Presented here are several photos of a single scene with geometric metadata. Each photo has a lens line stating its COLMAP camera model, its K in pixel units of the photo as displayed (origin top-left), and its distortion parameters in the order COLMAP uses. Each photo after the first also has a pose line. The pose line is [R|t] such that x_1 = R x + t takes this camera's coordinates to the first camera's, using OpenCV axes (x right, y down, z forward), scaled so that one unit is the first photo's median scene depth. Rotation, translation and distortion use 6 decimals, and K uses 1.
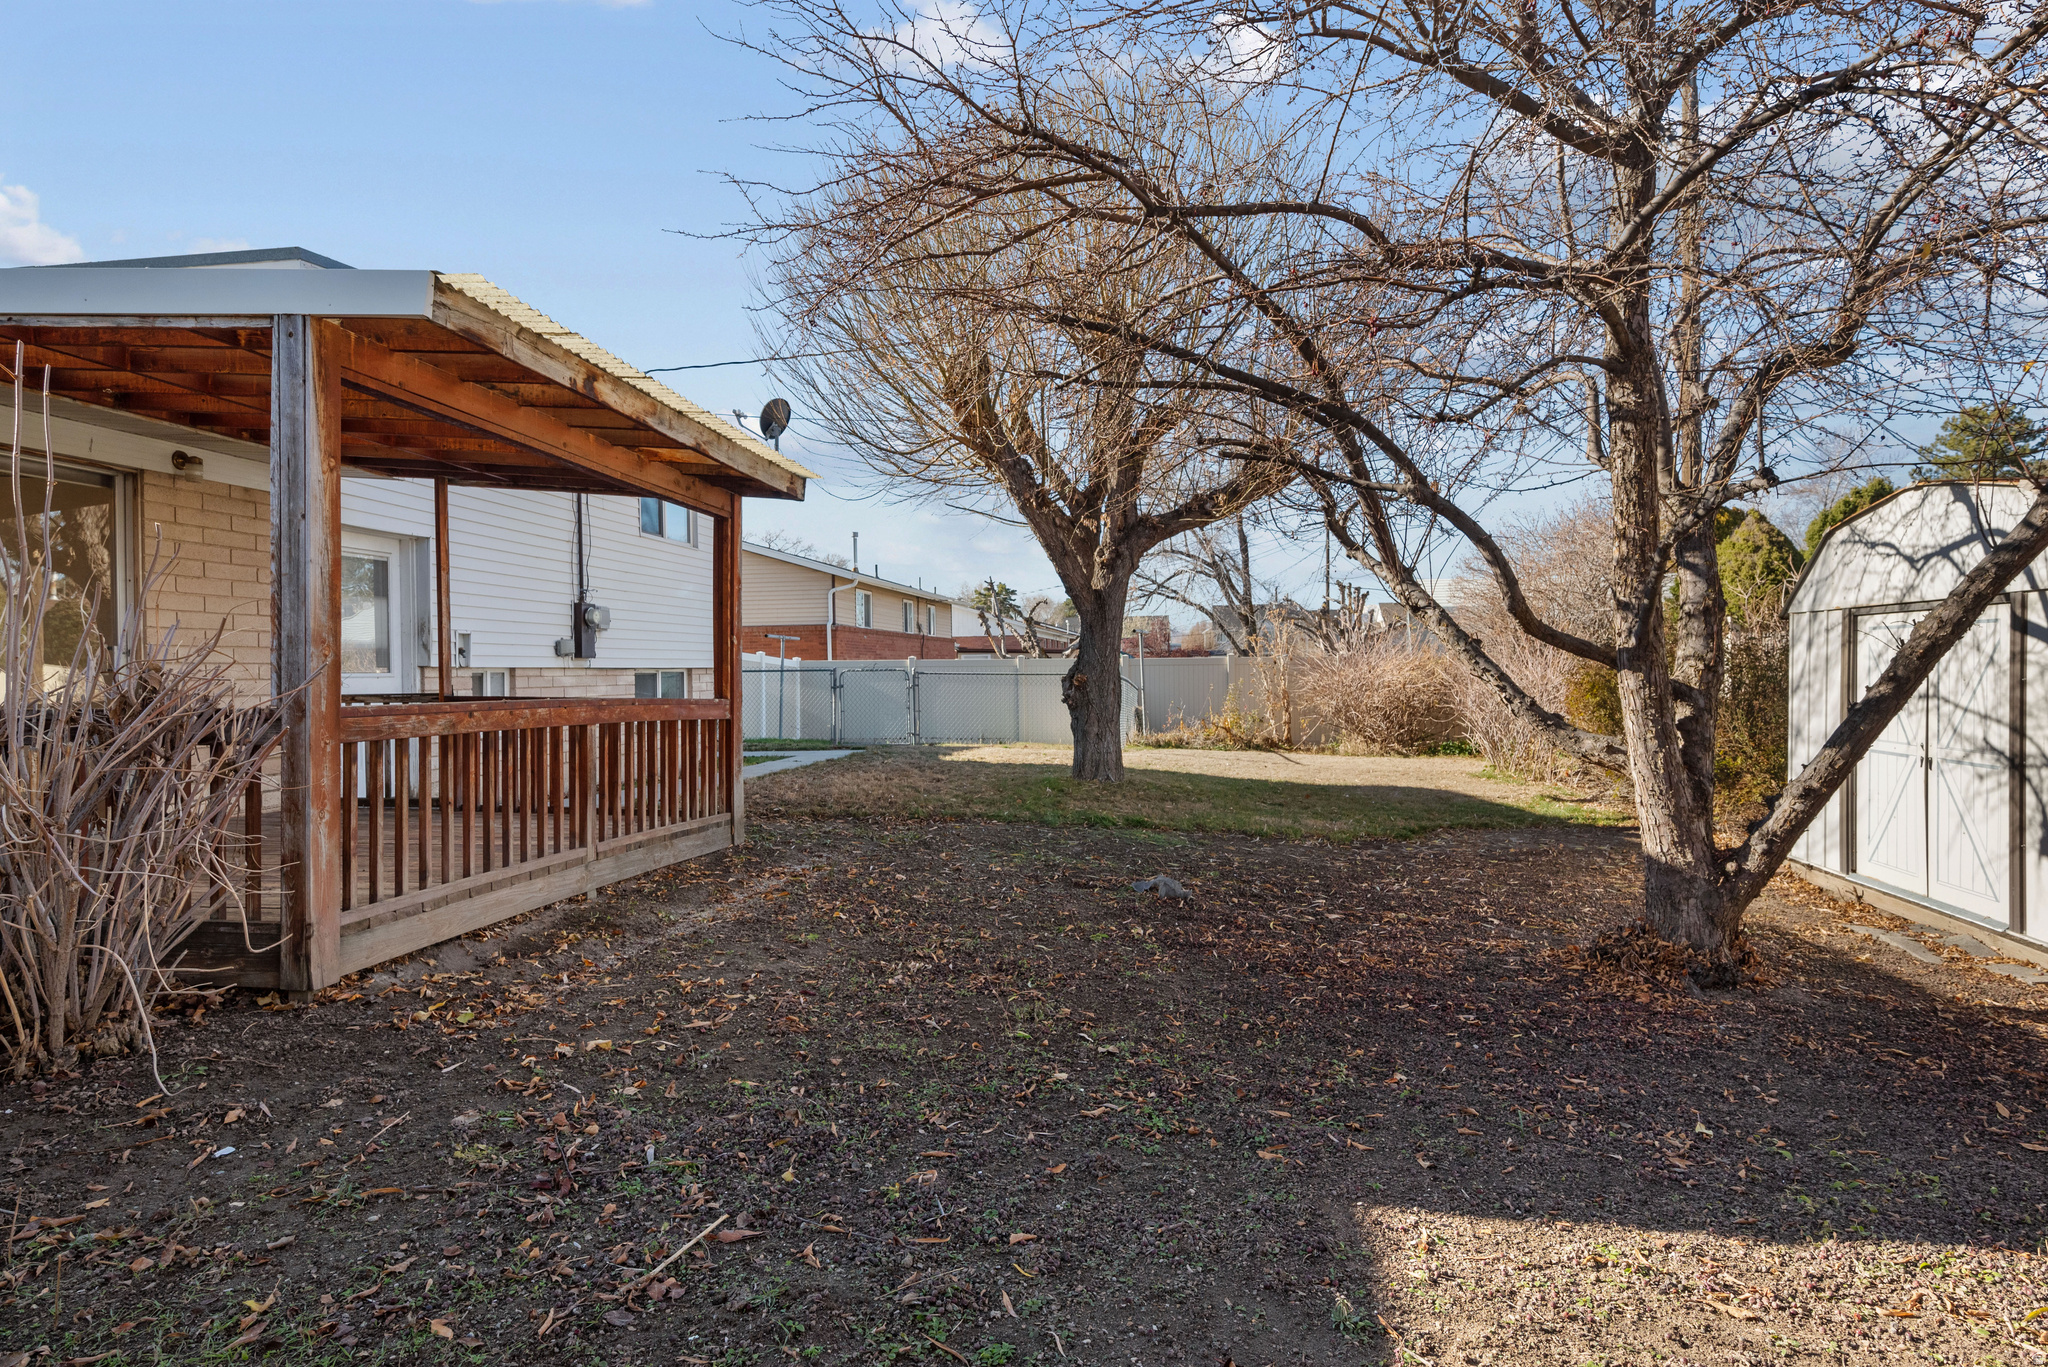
lens RADIAL K [[1143.2, 0, 1023.6], [0, 1143.2, 680.9], [0, 0, 1]] dist [0.000581, 0.000057]
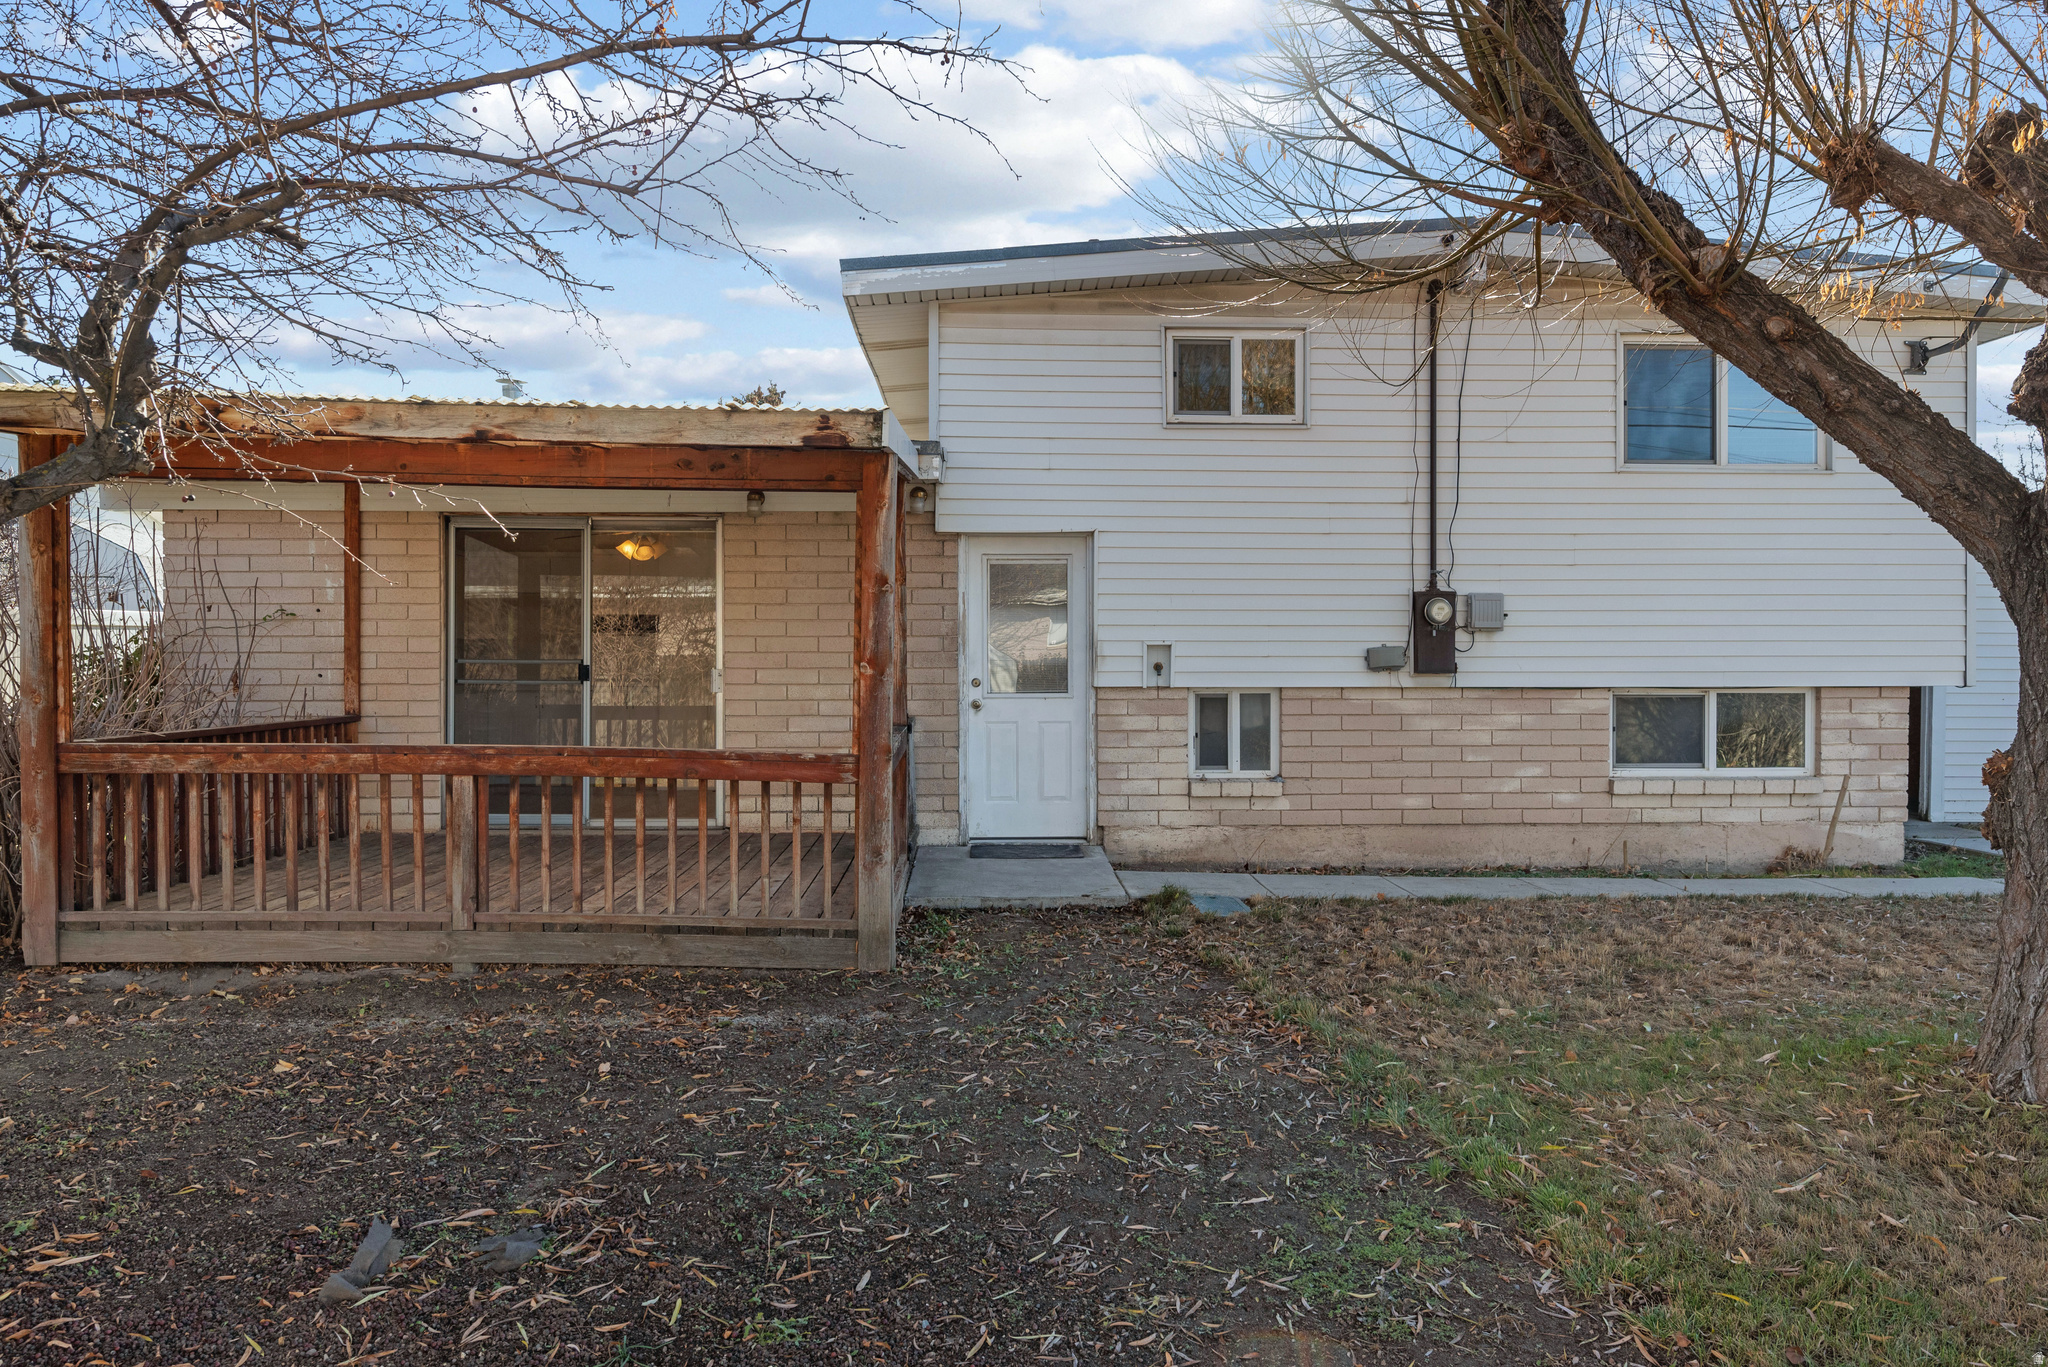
lens RADIAL K [[1387.6, 0, 1023.0], [0, 1387.6, 680.5], [0, 0, 1]] dist [0.013613, 0.000928]
pose [[0.189330, 0.022997, -0.981644, 0.386057], [-0.010076, 0.999719, 0.021477, -0.031780], [0.981862, 0.005825, 0.189509, 0.625372]]
